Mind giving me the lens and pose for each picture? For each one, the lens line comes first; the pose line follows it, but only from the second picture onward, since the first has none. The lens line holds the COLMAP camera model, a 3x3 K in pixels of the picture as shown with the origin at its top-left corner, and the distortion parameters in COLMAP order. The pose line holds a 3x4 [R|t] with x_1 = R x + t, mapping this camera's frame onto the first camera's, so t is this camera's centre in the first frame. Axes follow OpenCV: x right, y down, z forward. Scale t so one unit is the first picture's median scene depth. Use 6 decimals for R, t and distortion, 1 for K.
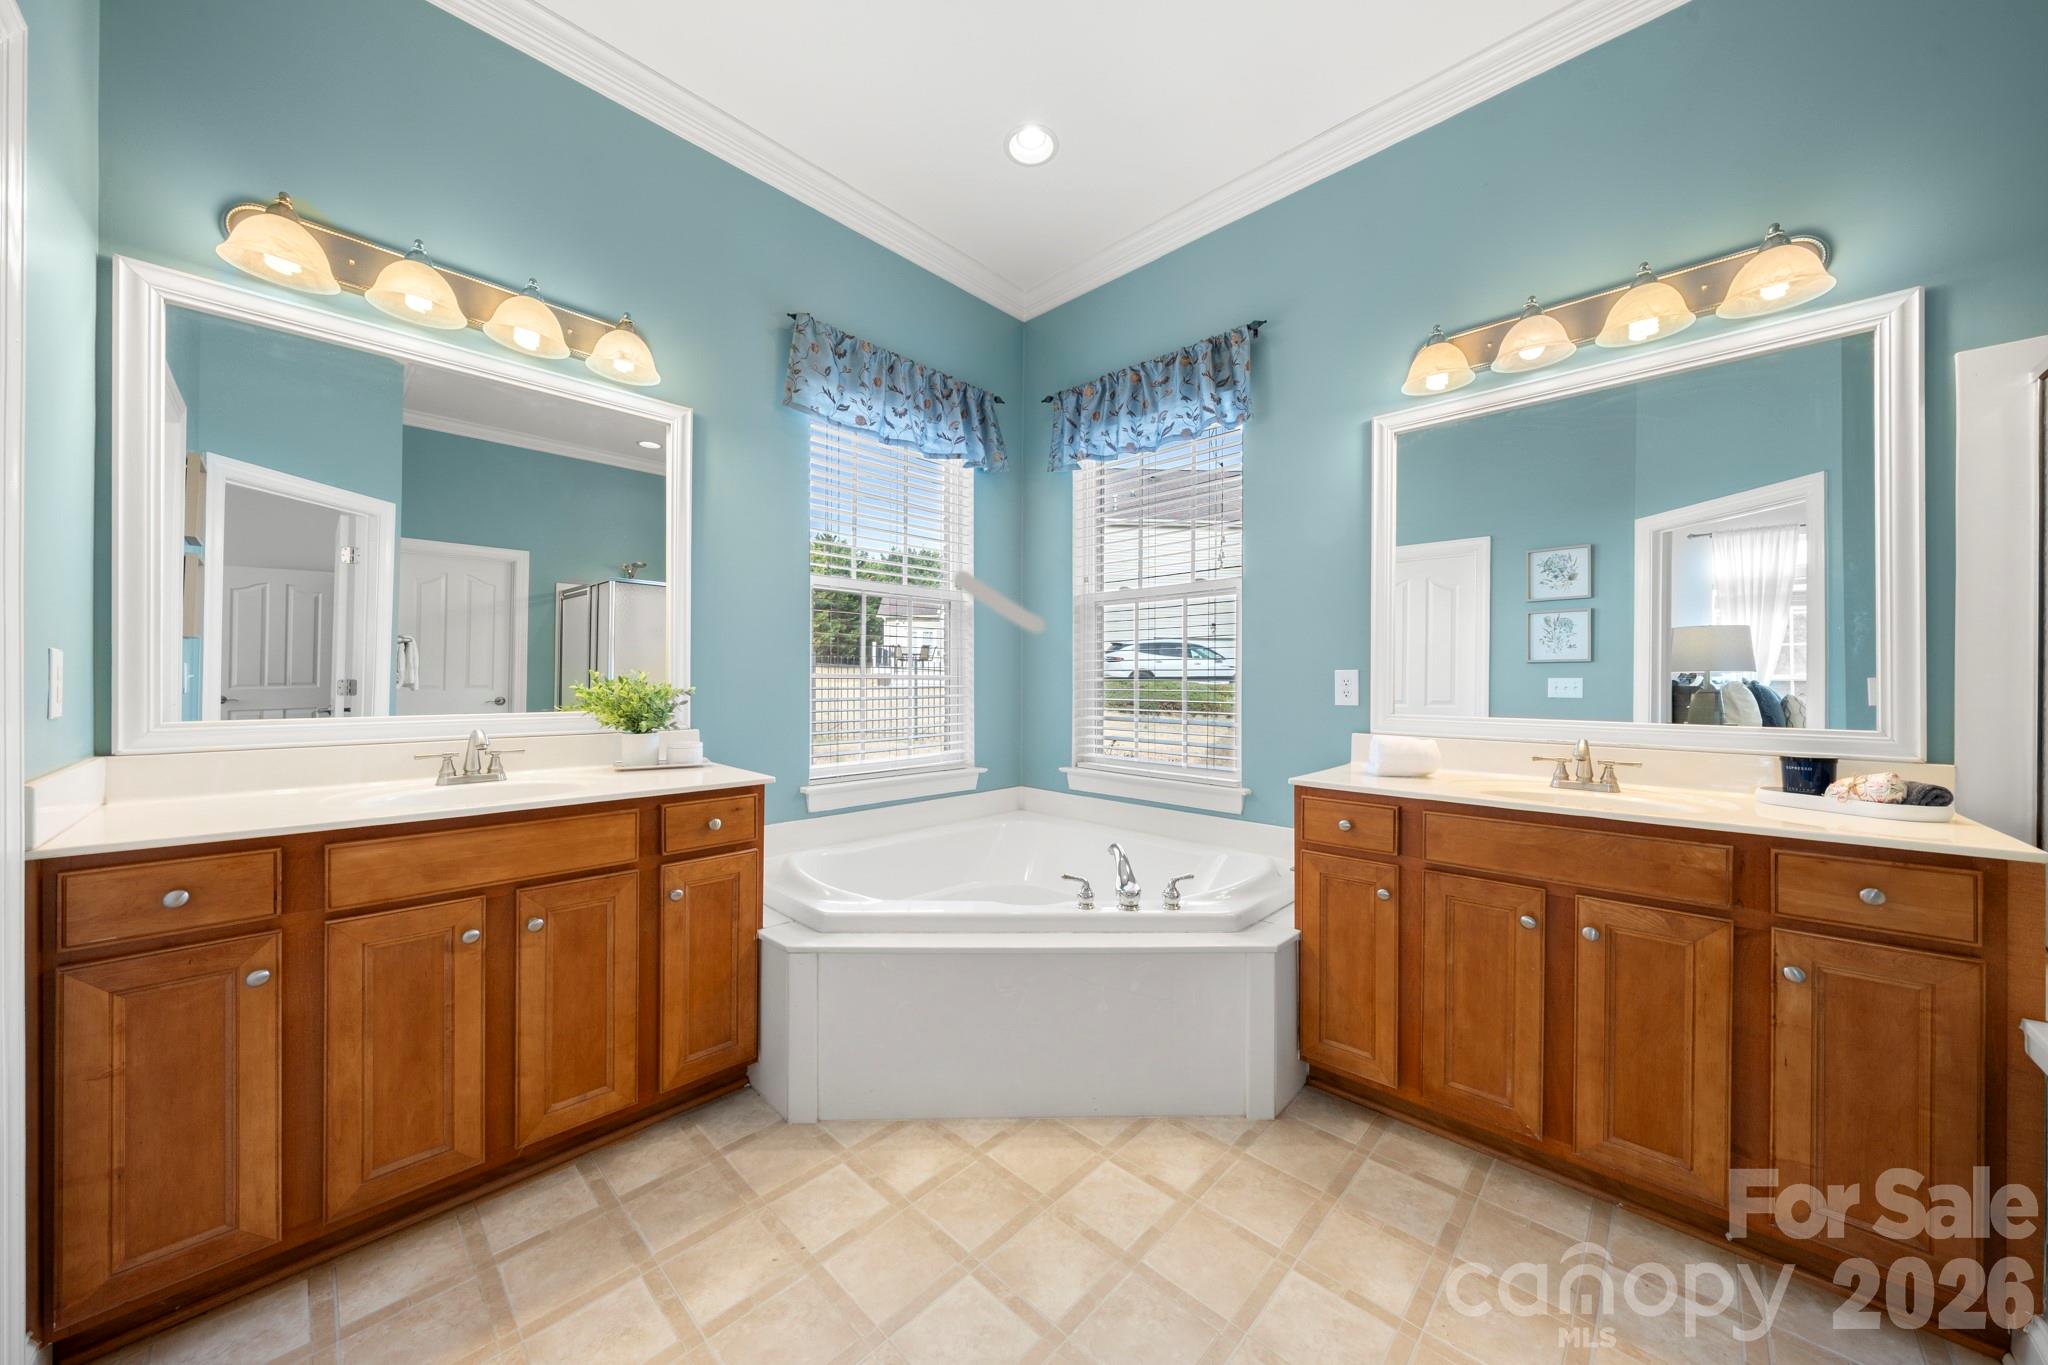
lens RADIAL K [[711.3, 0, 1022.5], [0, 711.3, 686.8], [0, 0, 1]] dist [-0.001538, -0.000064]
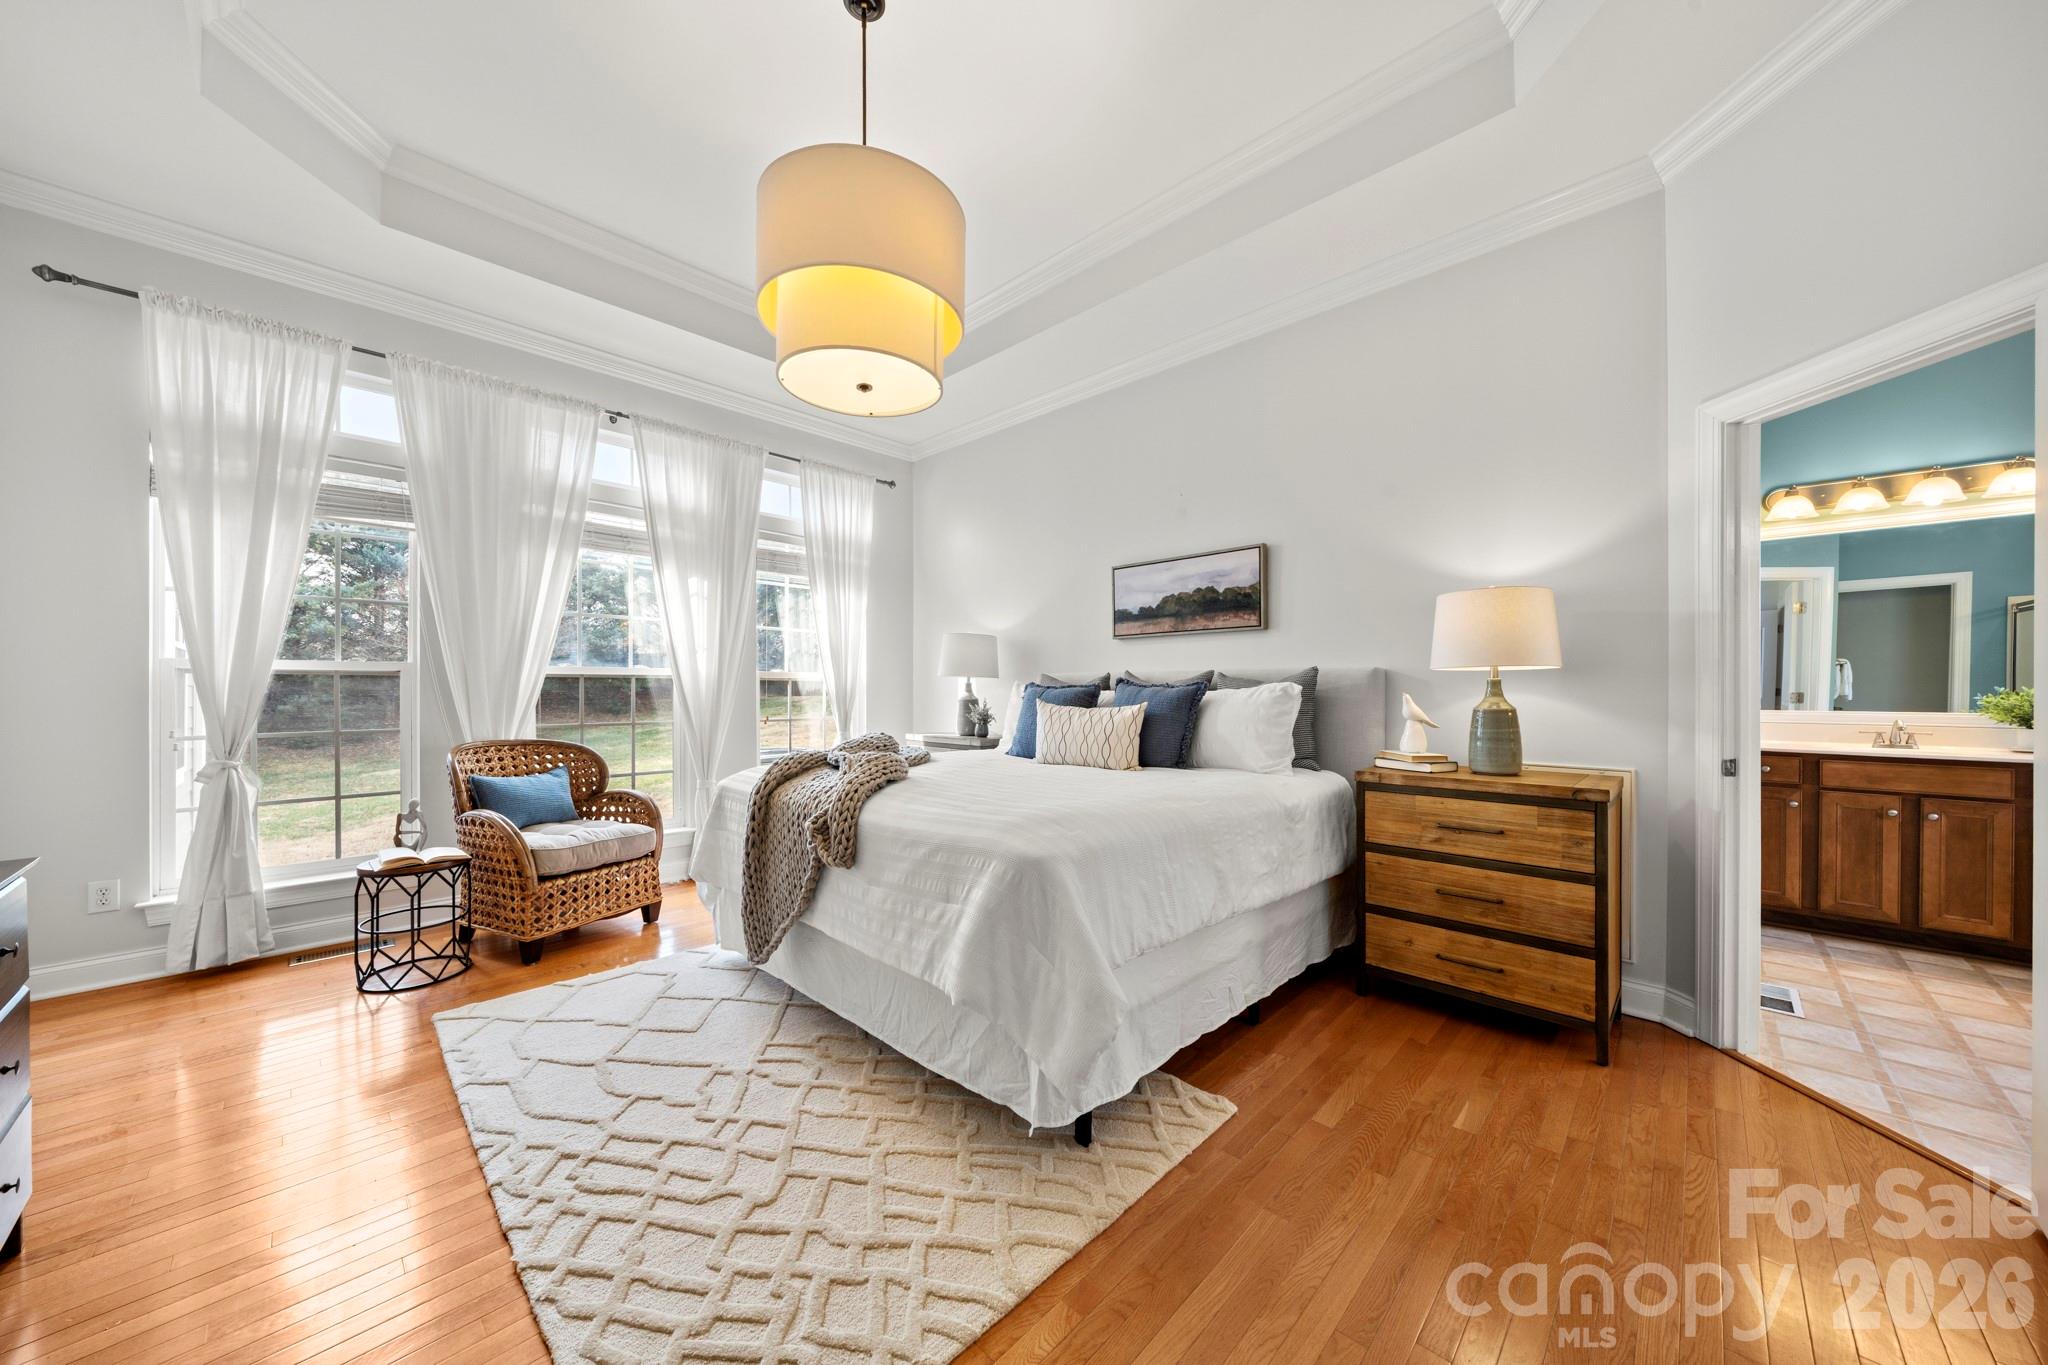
lens RADIAL K [[711.3, 0, 1022.5], [0, 711.3, 686.8], [0, 0, 1]] dist [-0.001538, -0.000064]
pose [[0.012111, -0.005934, -0.999909, 1.299315], [-0.010638, 0.999925, -0.006063, 0.009878], [0.999870, 0.010711, 0.012047, -1.610463]]
